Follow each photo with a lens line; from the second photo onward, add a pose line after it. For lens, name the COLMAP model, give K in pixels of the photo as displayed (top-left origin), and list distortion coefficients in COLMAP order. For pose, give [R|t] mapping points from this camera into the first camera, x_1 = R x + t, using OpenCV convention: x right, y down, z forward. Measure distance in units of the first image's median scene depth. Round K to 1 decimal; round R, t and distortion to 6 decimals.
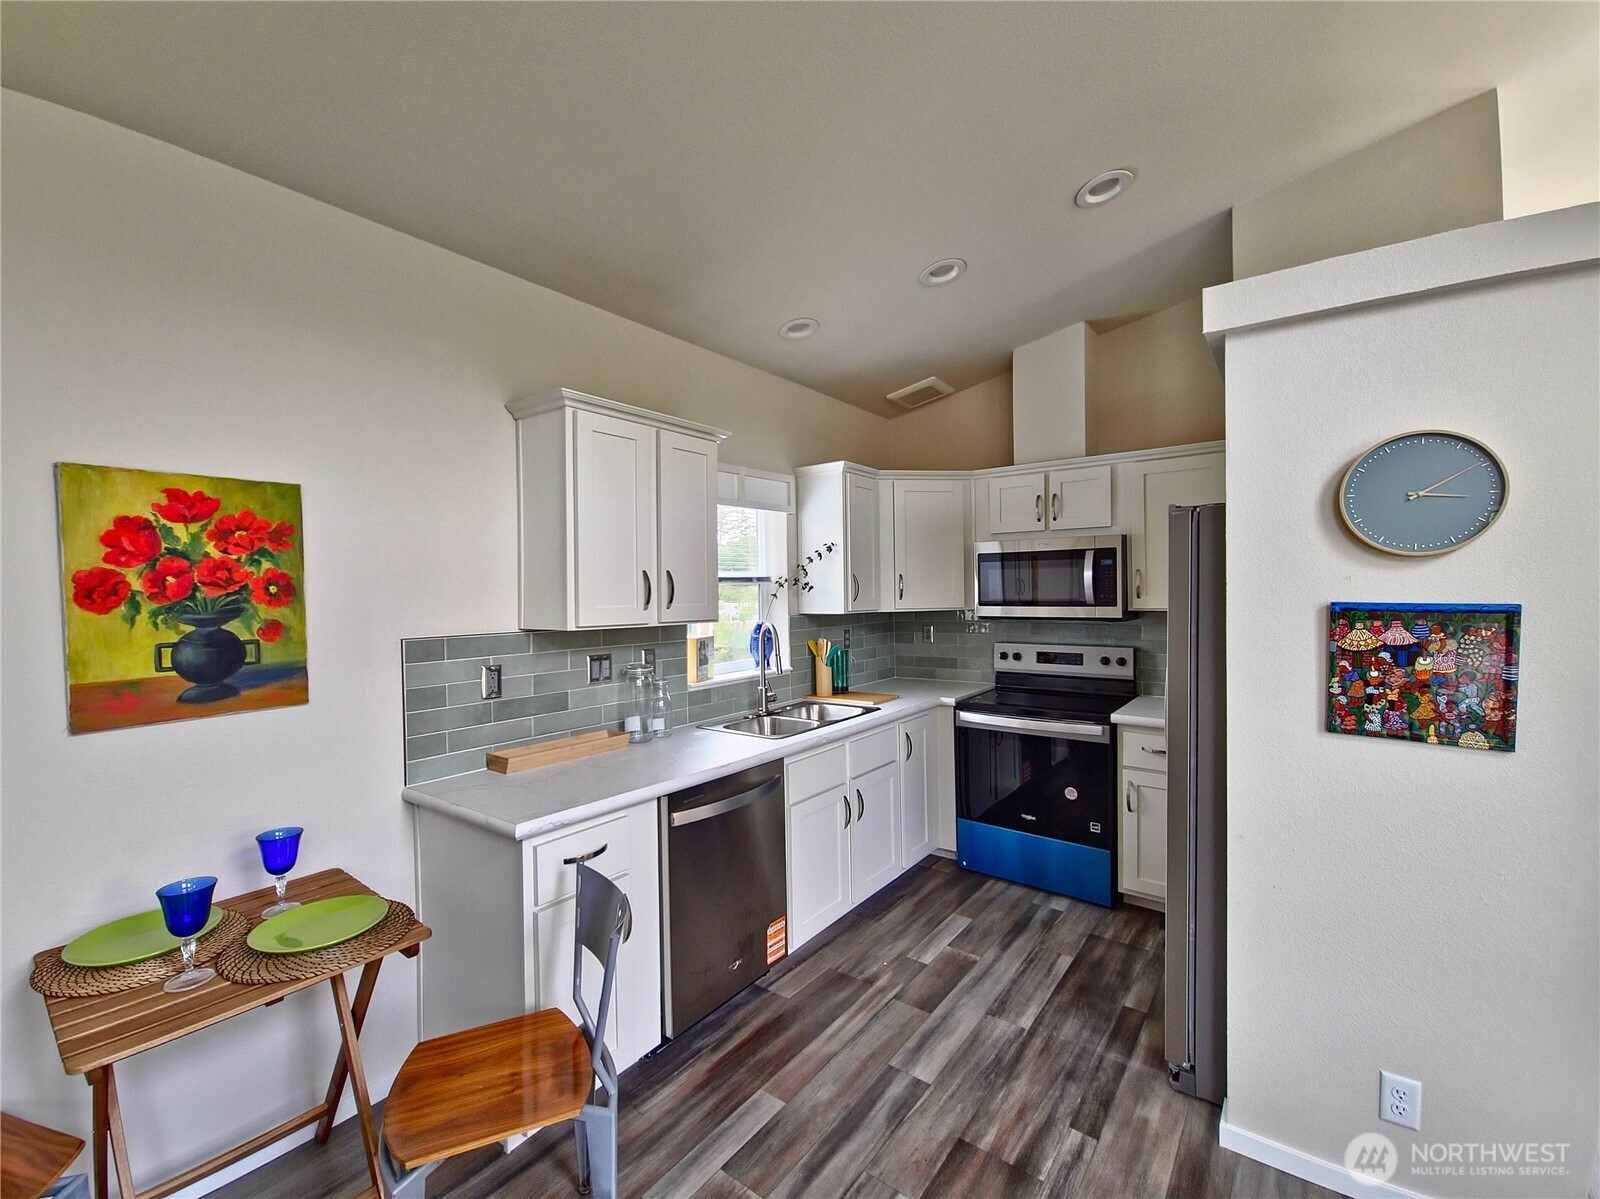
lens RADIAL K [[679.2, 0, 798.9], [0, 679.2, 593.1], [0, 0, 1]] dist [-0.000428, -0.000599]
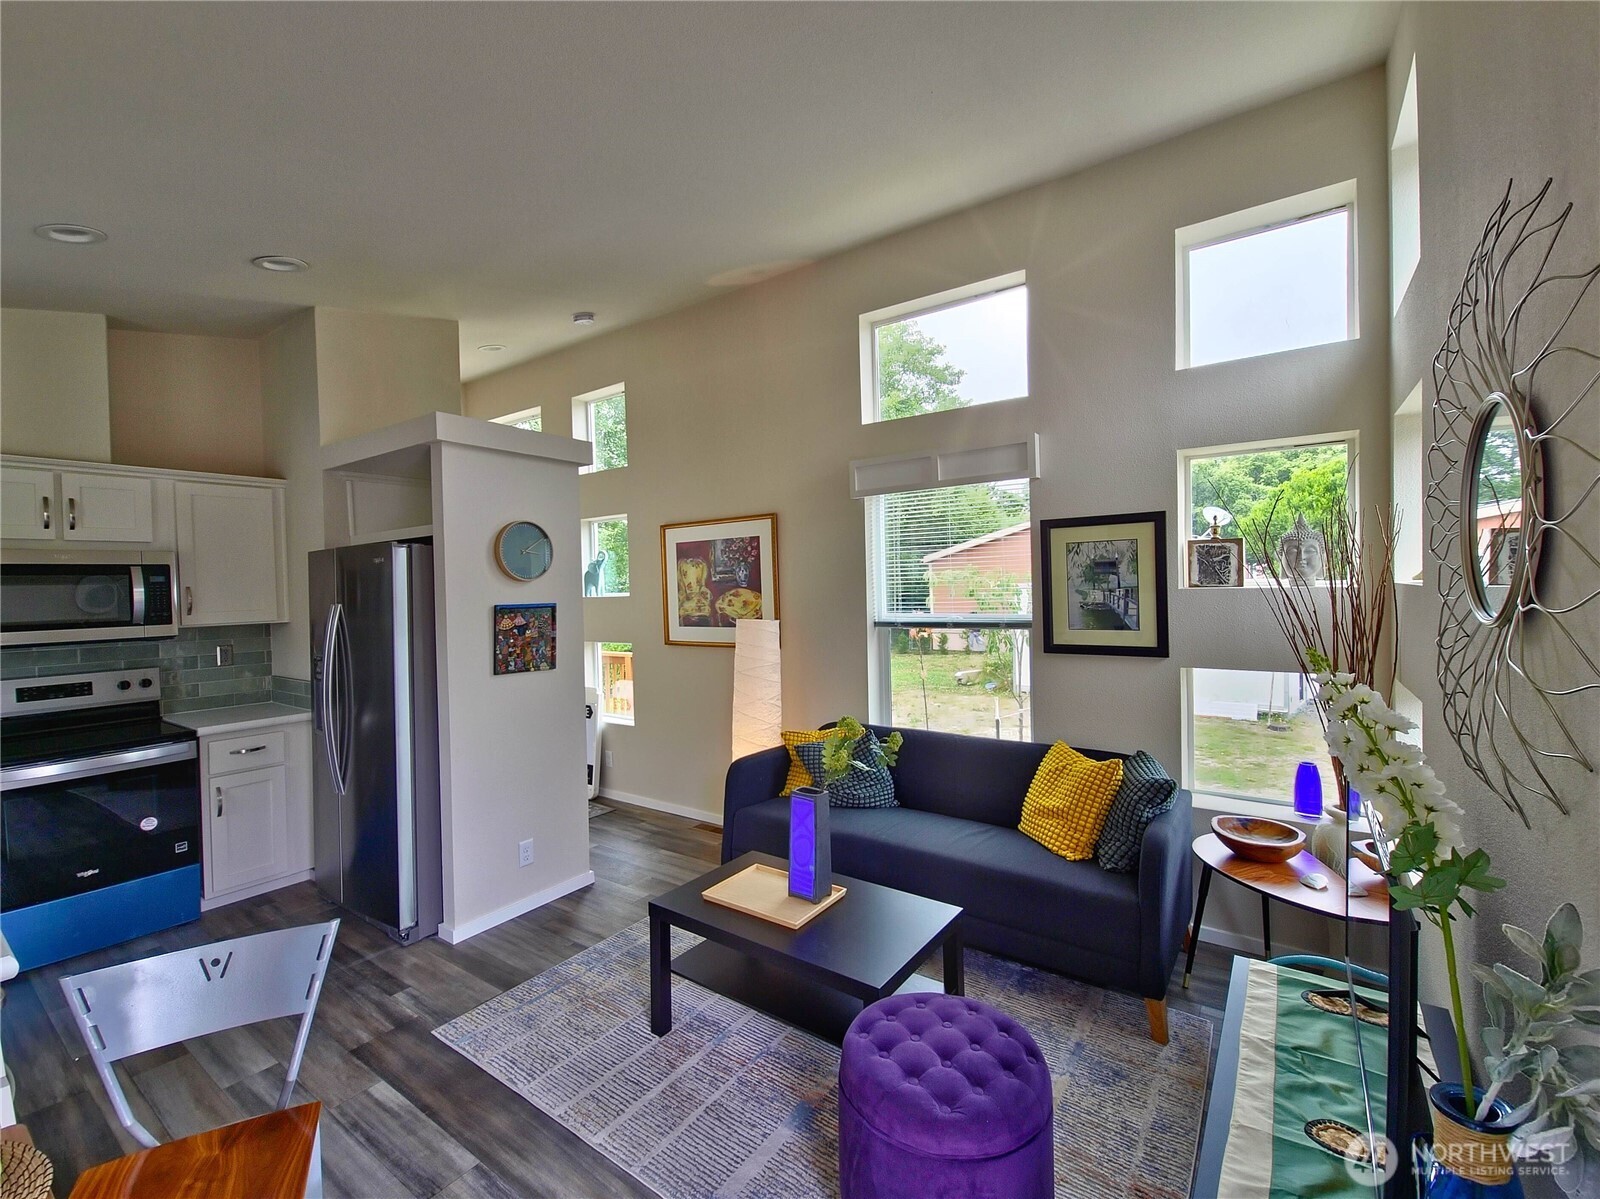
lens RADIAL K [[692.0, 0, 800.0], [0, 692.0, 599.5], [0, 0, 1]] dist [-0.001287, -0.000371]
pose [[-0.037638, -0.003814, 0.999284, -0.611208], [0.032227, 0.999468, 0.005028, 0.008865], [-0.998772, 0.032393, -0.037495, 0.127080]]
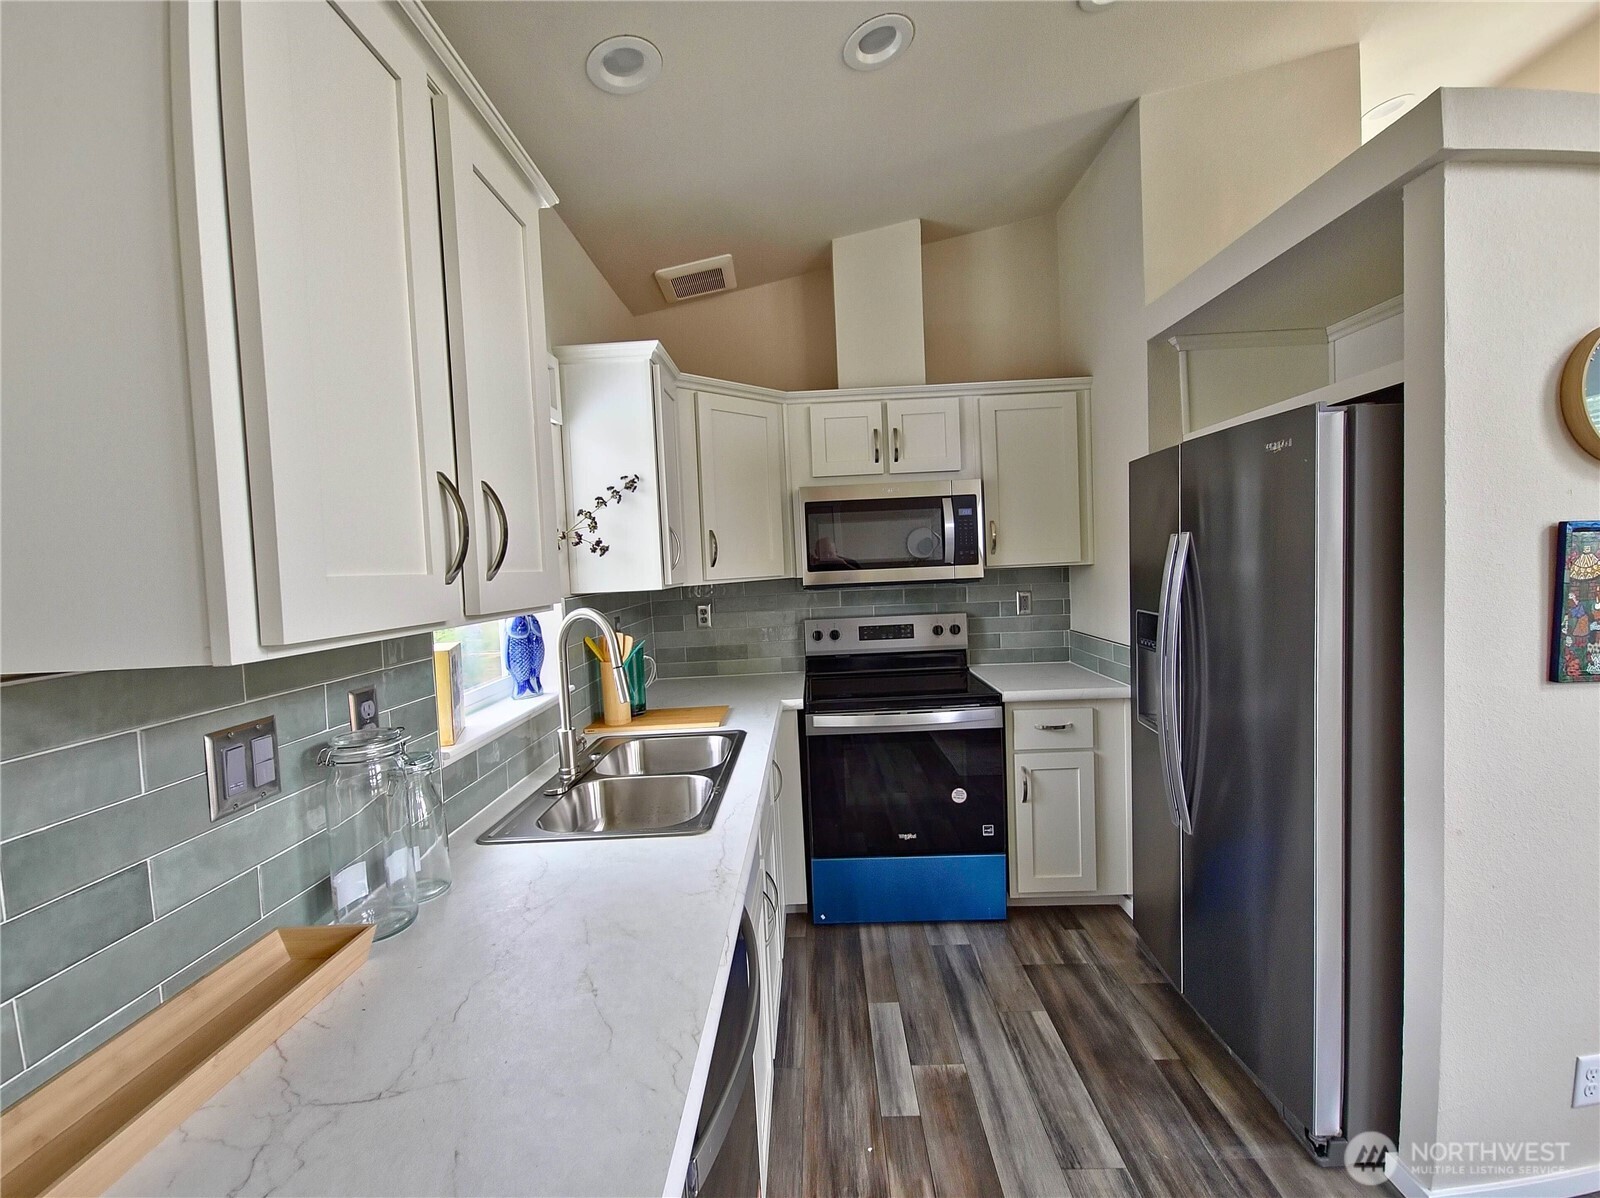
lens RADIAL K [[679.2, 0, 798.9], [0, 679.2, 592.6], [0, 0, 1]] dist [-0.000428, -0.000599]
pose [[0.807884, -0.049970, 0.587219, -0.224726], [0.037866, 0.998741, 0.032894, 0.019946], [-0.588124, -0.004339, 0.808759, 0.473837]]
